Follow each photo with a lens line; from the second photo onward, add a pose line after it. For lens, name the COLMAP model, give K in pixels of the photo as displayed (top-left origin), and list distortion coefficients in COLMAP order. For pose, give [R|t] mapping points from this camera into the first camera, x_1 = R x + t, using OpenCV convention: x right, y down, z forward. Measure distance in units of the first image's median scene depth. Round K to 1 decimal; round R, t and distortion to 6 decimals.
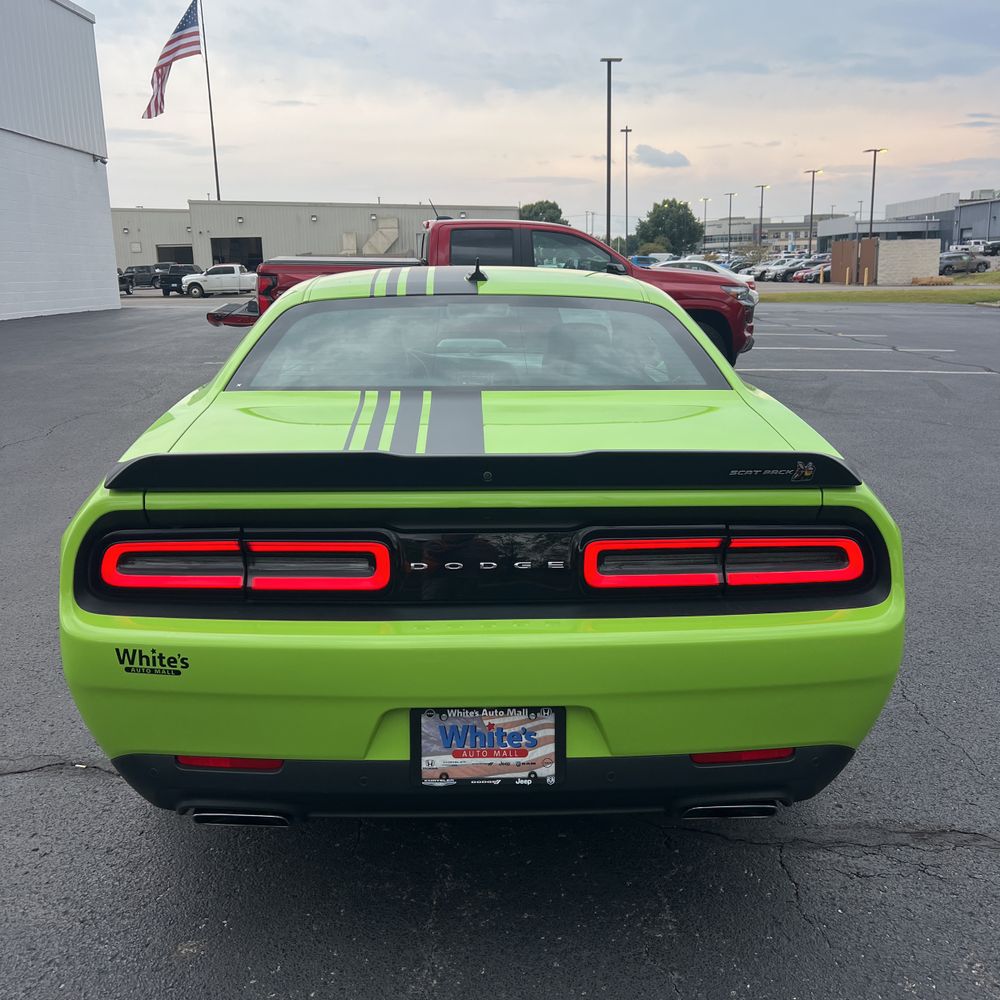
lens RADIAL K [[1001.5, 0, 500.0], [0, 1001.5, 500.0], [0, 0, 1]] dist [0.084852, -0.154939]
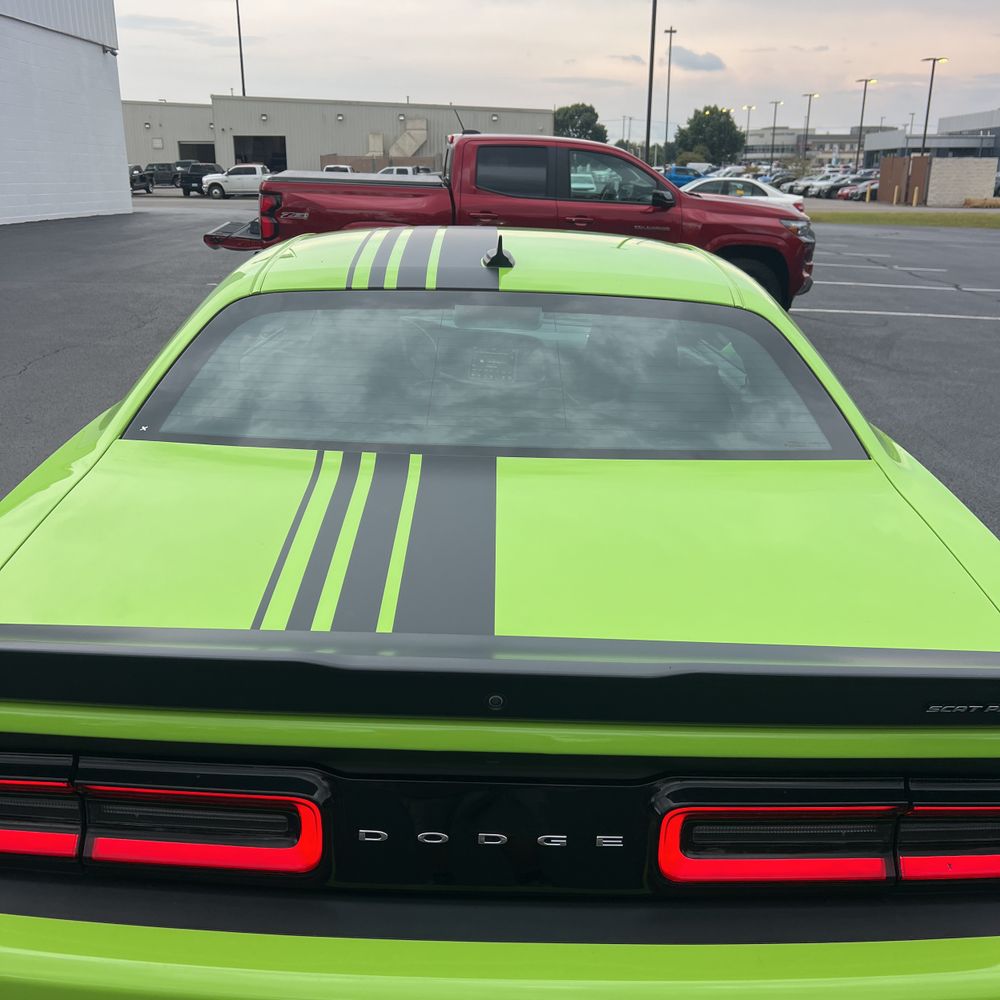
lens RADIAL K [[1011.9, 0, 492.9], [0, 1011.9, 499.5], [0, 0, 1]] dist [0.022351, -0.013351]
pose [[0.998969, 0.037213, -0.026016, -0.002190], [-0.034867, 0.995730, 0.085477, -0.118245], [0.029086, -0.084482, 0.996000, 0.279525]]
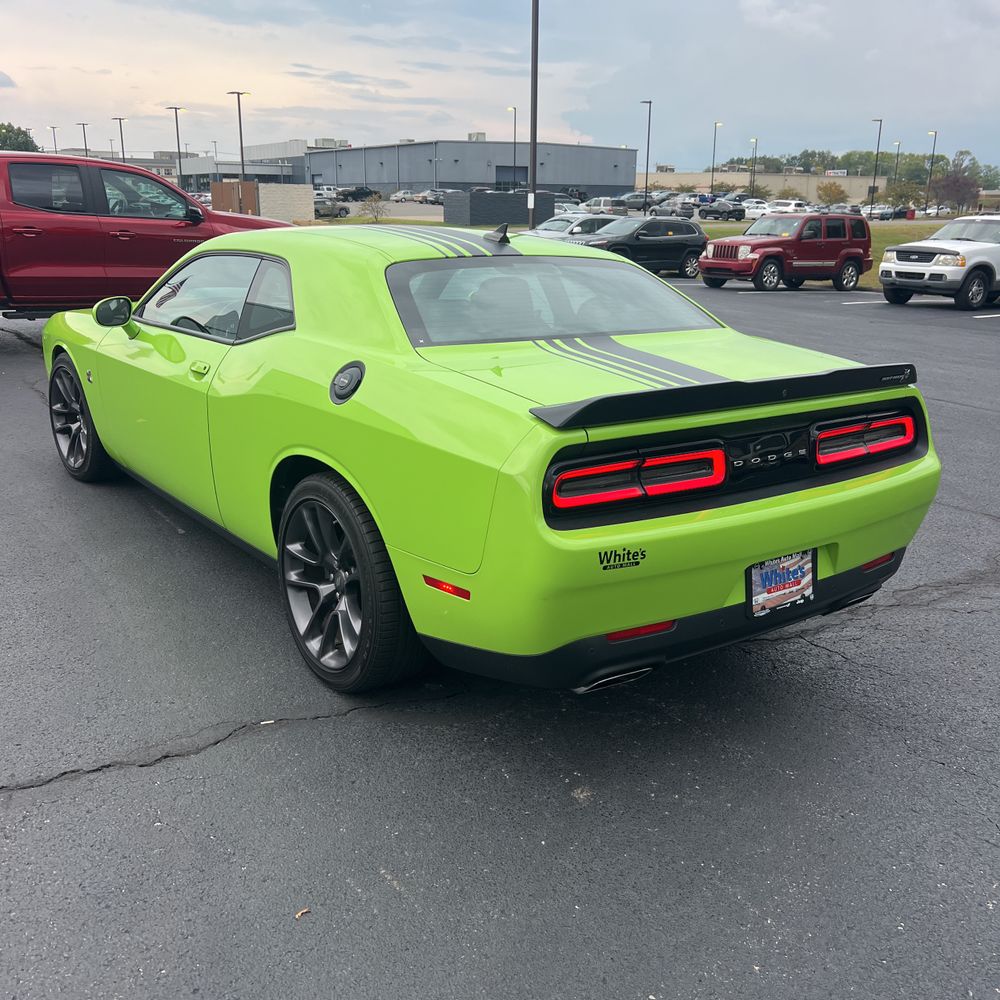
lens RADIAL K [[994.6, 0, 500.0], [0, 994.6, 500.0], [0, 0, 1]] dist [0.057370, -0.076132]
pose [[0.824648, -0.131771, 0.550083, -0.723350], [0.099032, 0.991100, 0.088954, -0.025071], [-0.556909, -0.018880, 0.830359, 0.026601]]
